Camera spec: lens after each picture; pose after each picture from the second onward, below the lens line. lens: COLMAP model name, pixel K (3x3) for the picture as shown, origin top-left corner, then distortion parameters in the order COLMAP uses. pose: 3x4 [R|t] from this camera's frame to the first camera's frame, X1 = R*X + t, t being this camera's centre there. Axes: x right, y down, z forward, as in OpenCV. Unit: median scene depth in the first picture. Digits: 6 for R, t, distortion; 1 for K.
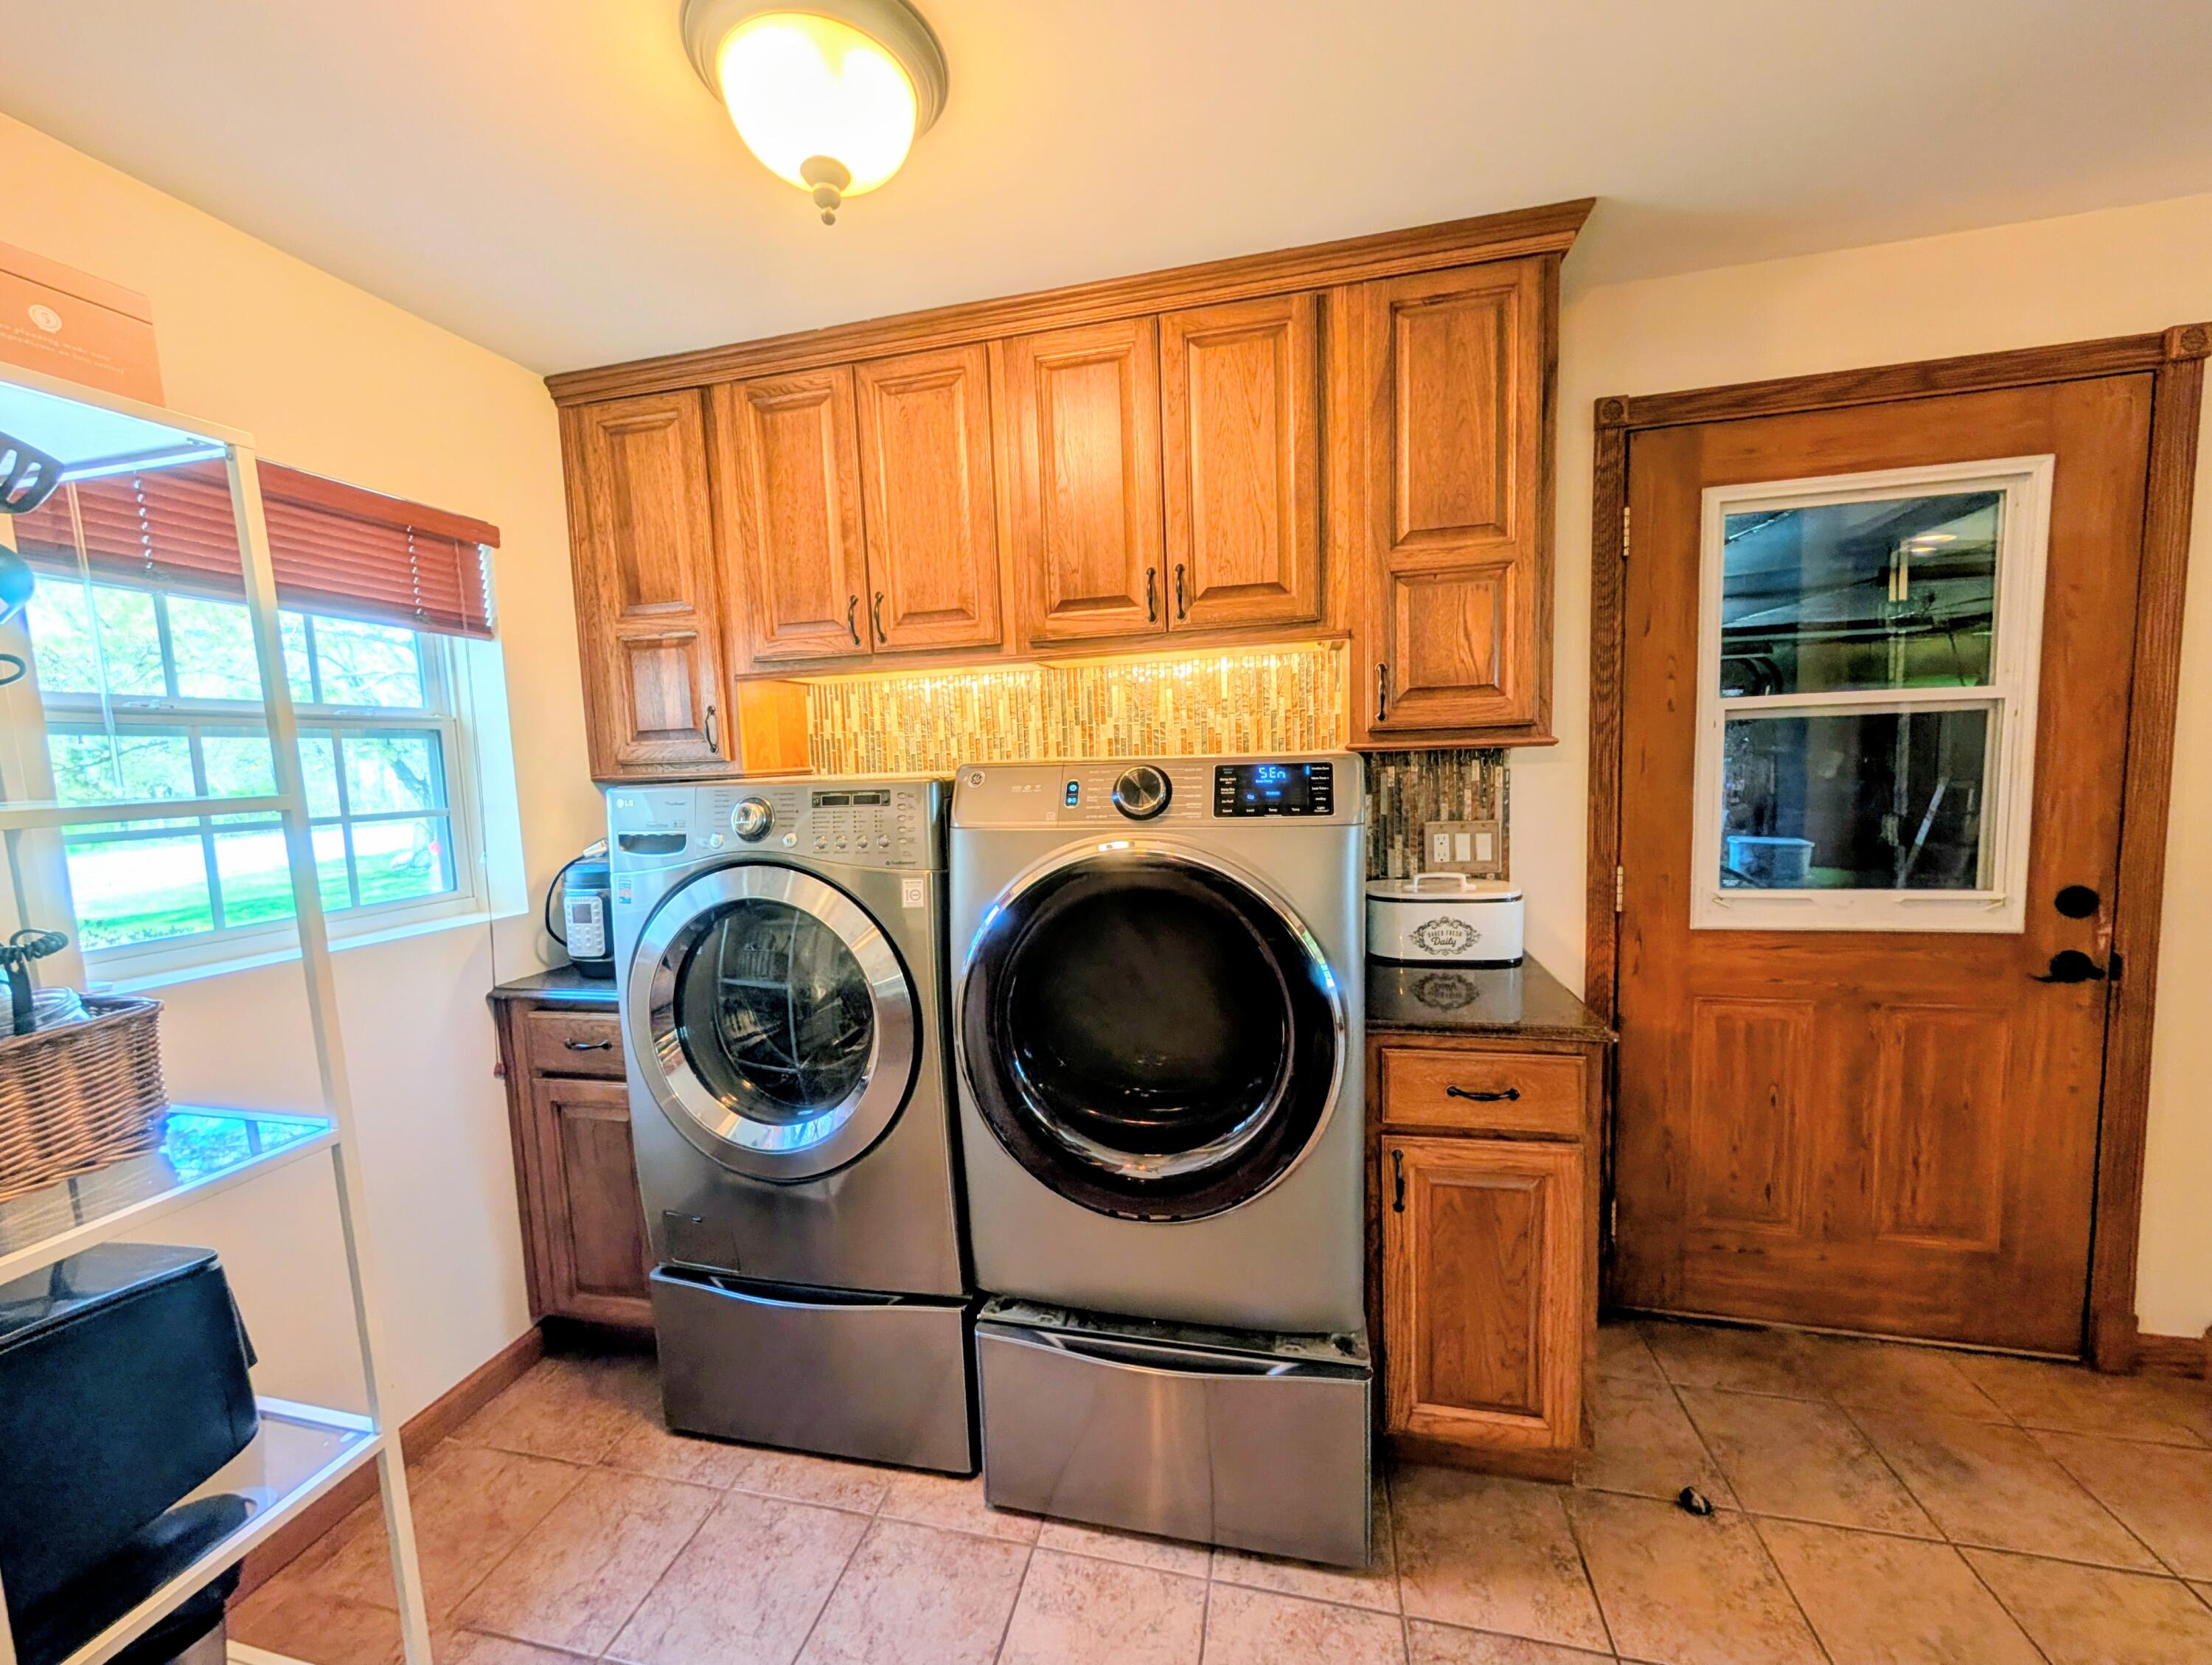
lens RADIAL K [[839.8, 0, 1107.7], [0, 839.8, 838.6], [0, 0, 1]] dist [0.001651, 0.000228]
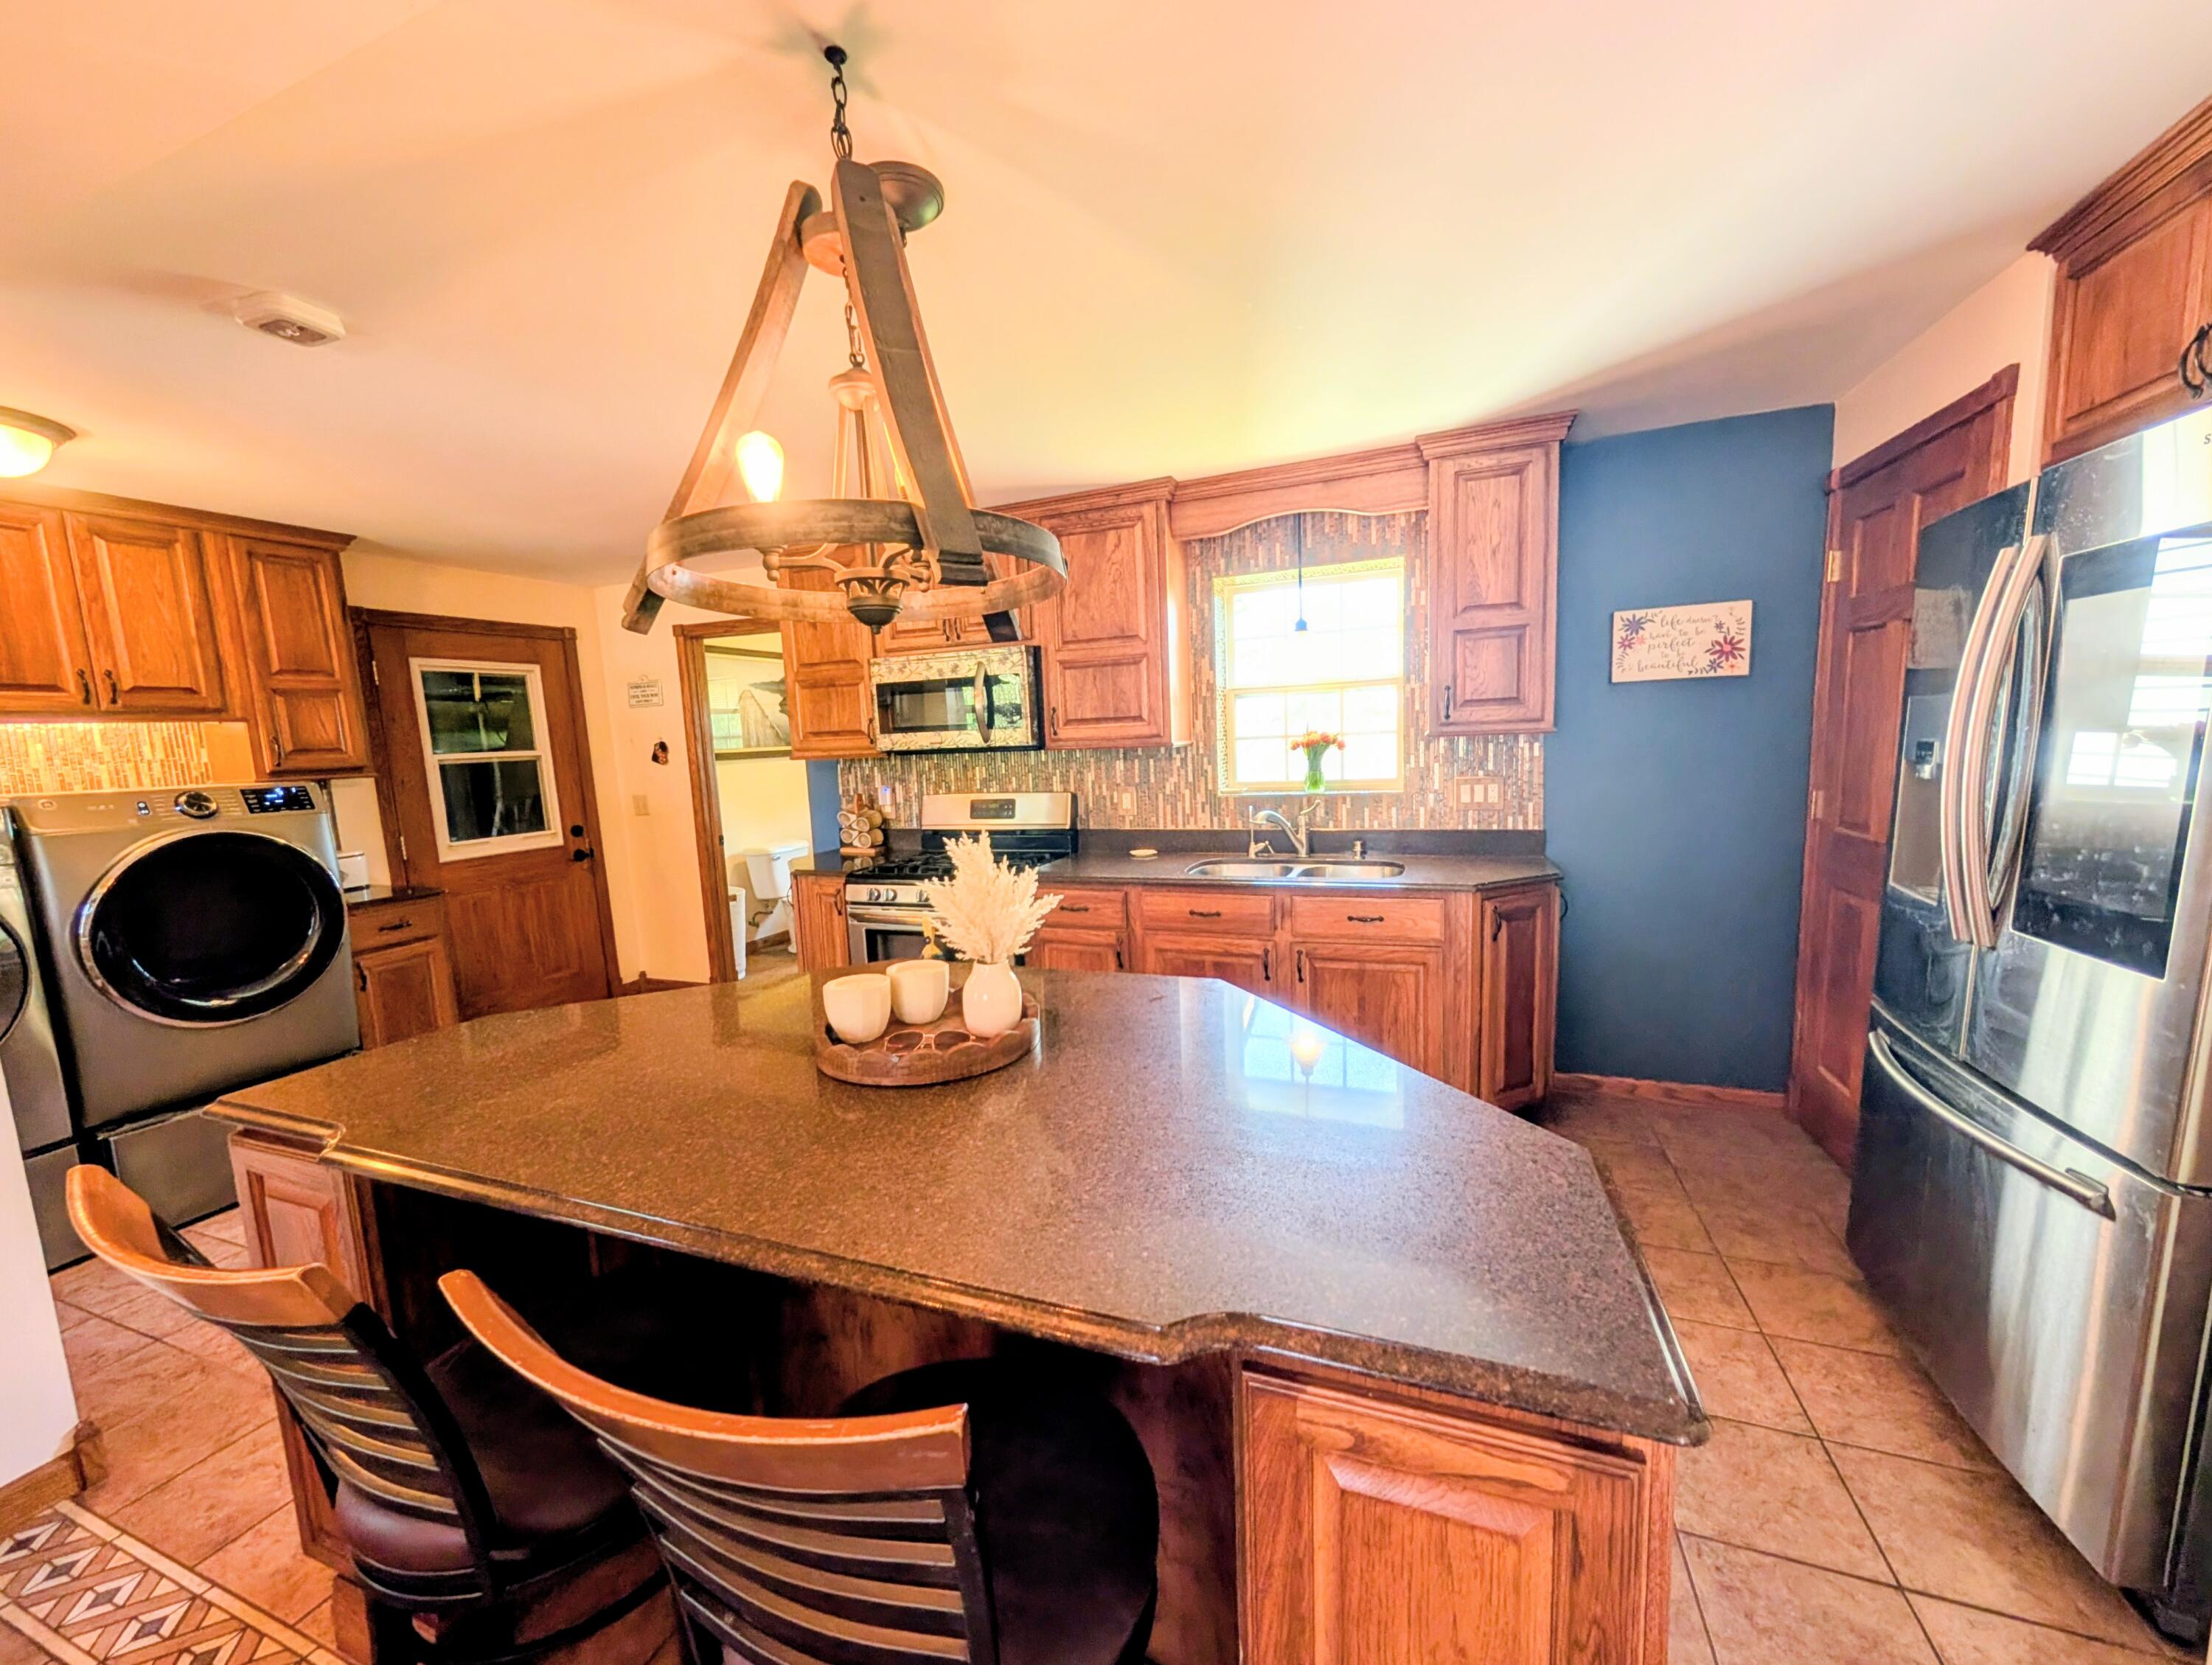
lens RADIAL K [[839.4, 0, 1107.8], [0, 839.4, 841.3], [0, 0, 1]] dist [-0.002483, 0.000396]
pose [[0.144142, -0.096321, 0.984858, -1.232385], [0.134911, 0.987871, 0.076870, 0.128223], [-0.980317, 0.121788, 0.155389, -1.063376]]
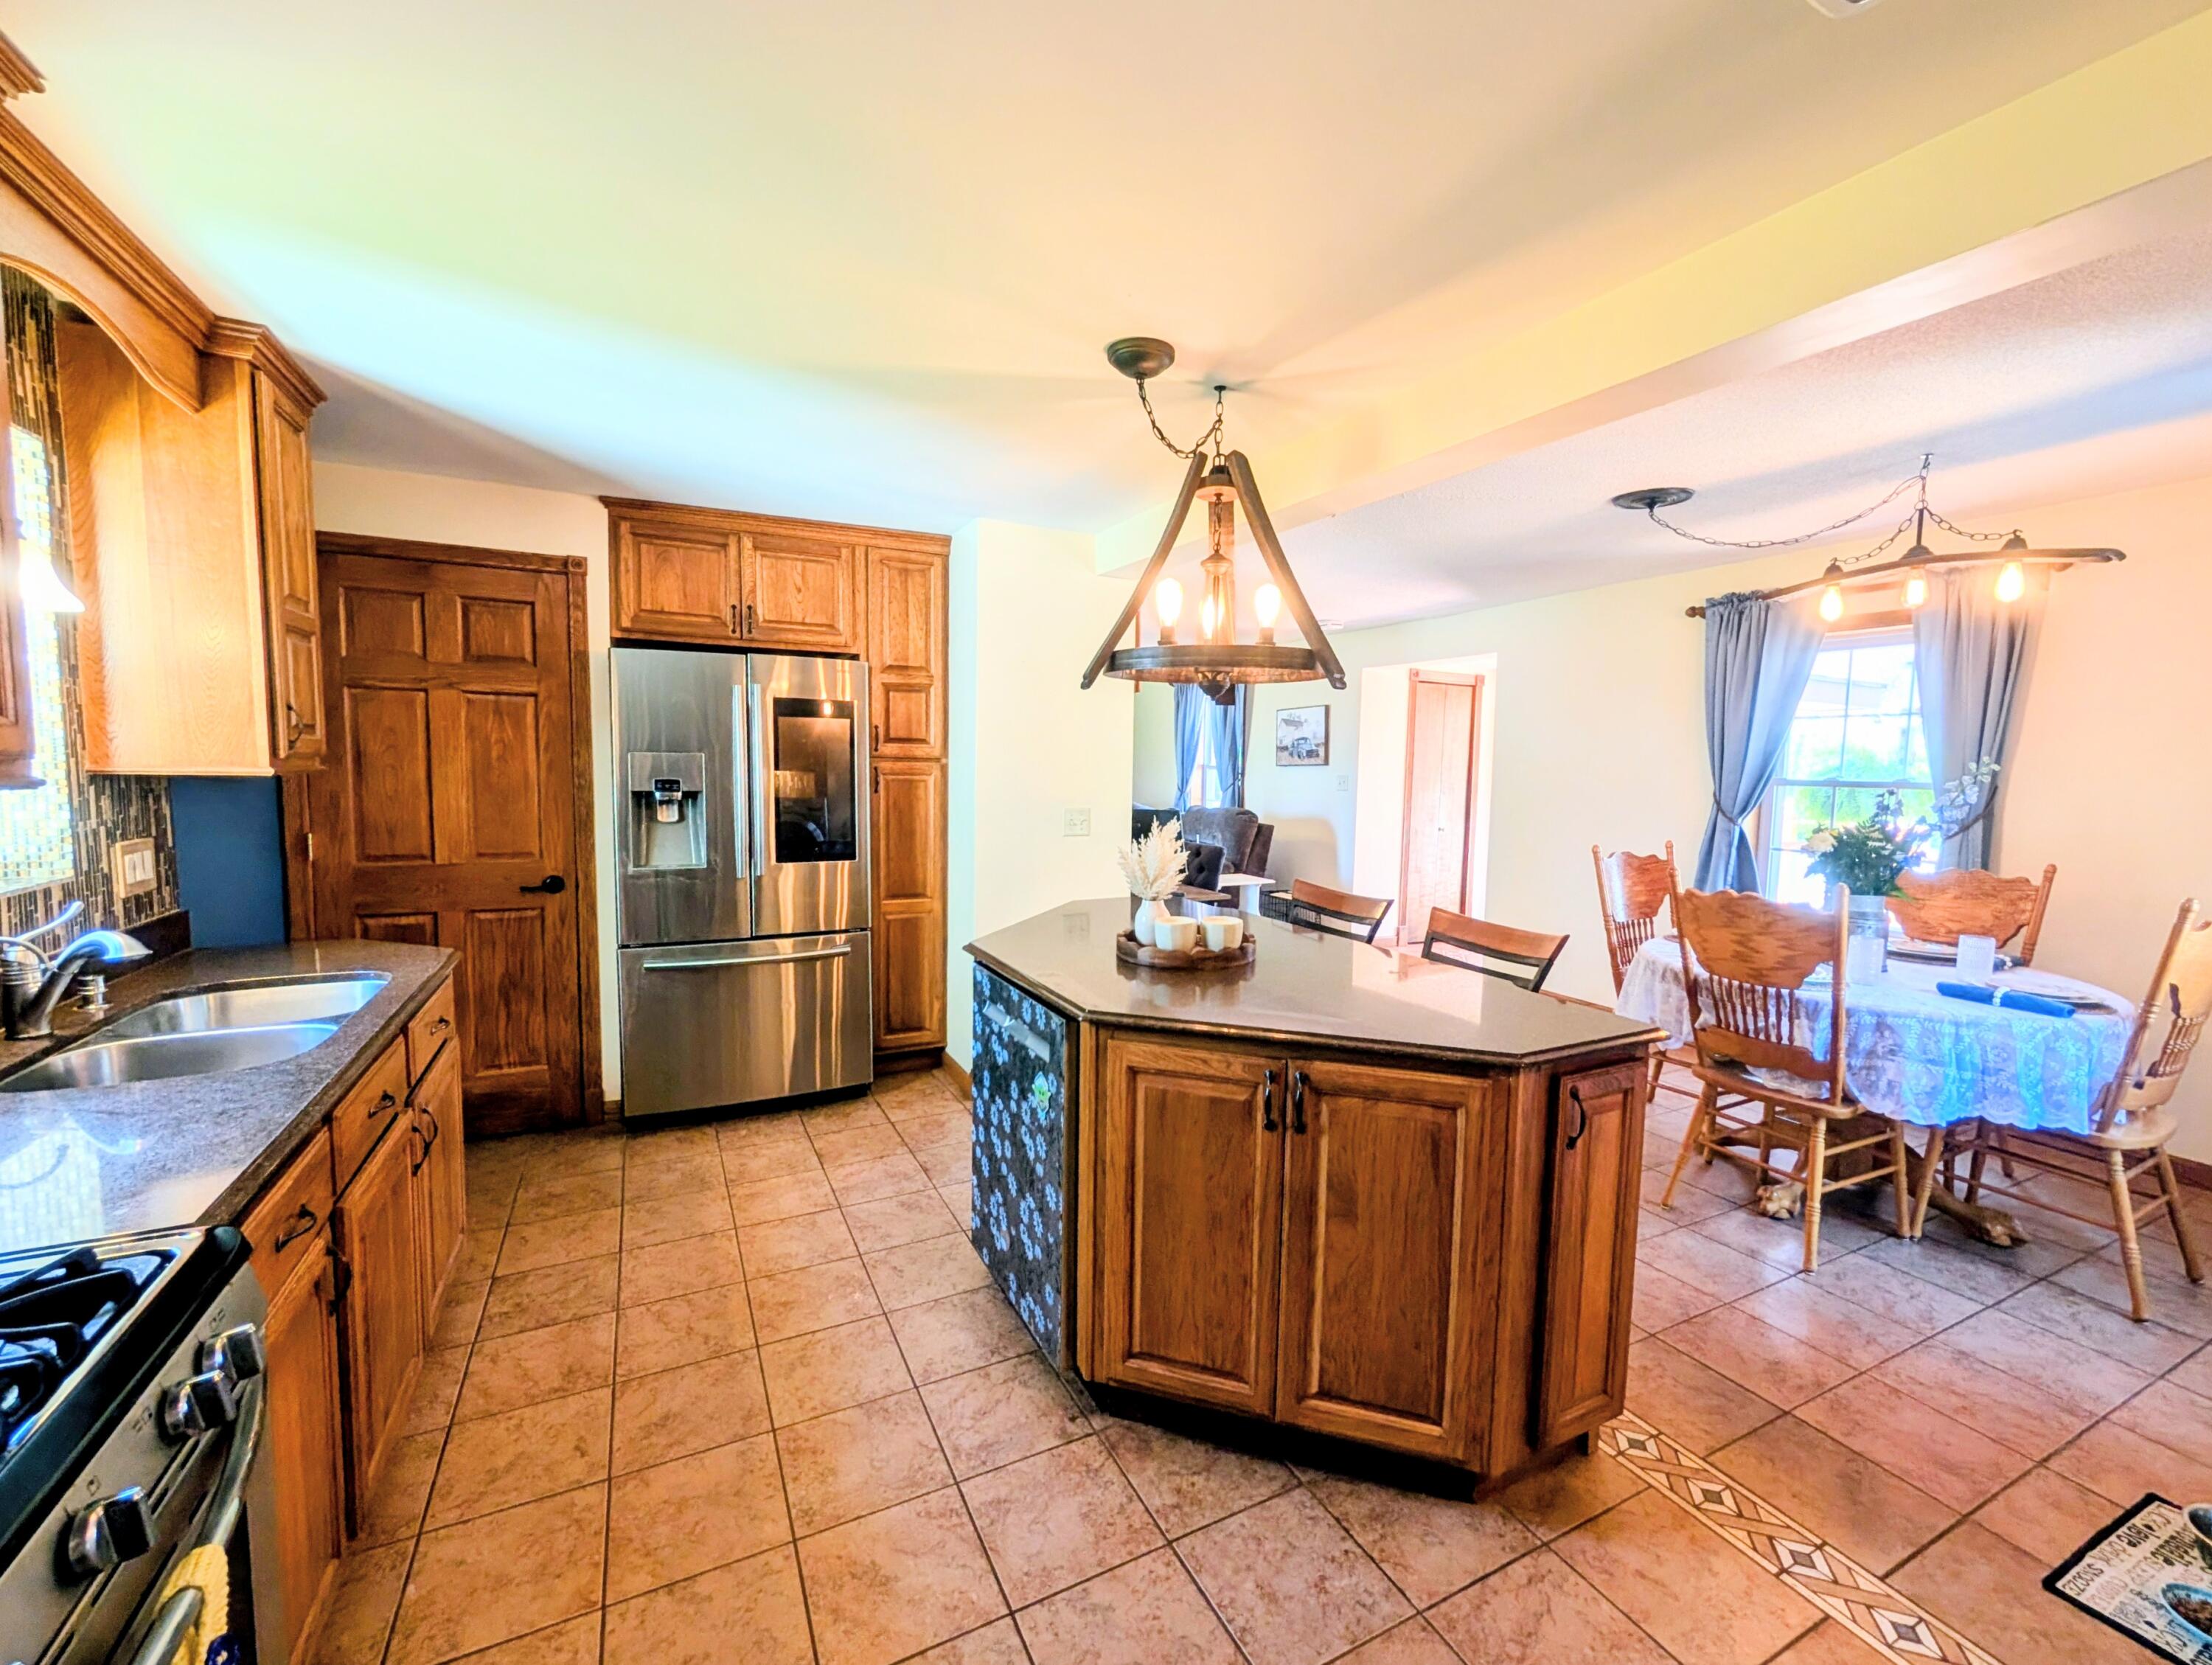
lens RADIAL K [[928.6, 0, 1109.6], [0, 928.6, 841.5], [0, 0, 1]] dist [-0.000302, -0.000108]
pose [[-0.773354, 0.077648, -0.629202, 0.424686], [-0.051721, 0.981436, 0.184686, -0.057264], [0.631861, 0.175371, -0.754981, 0.173008]]
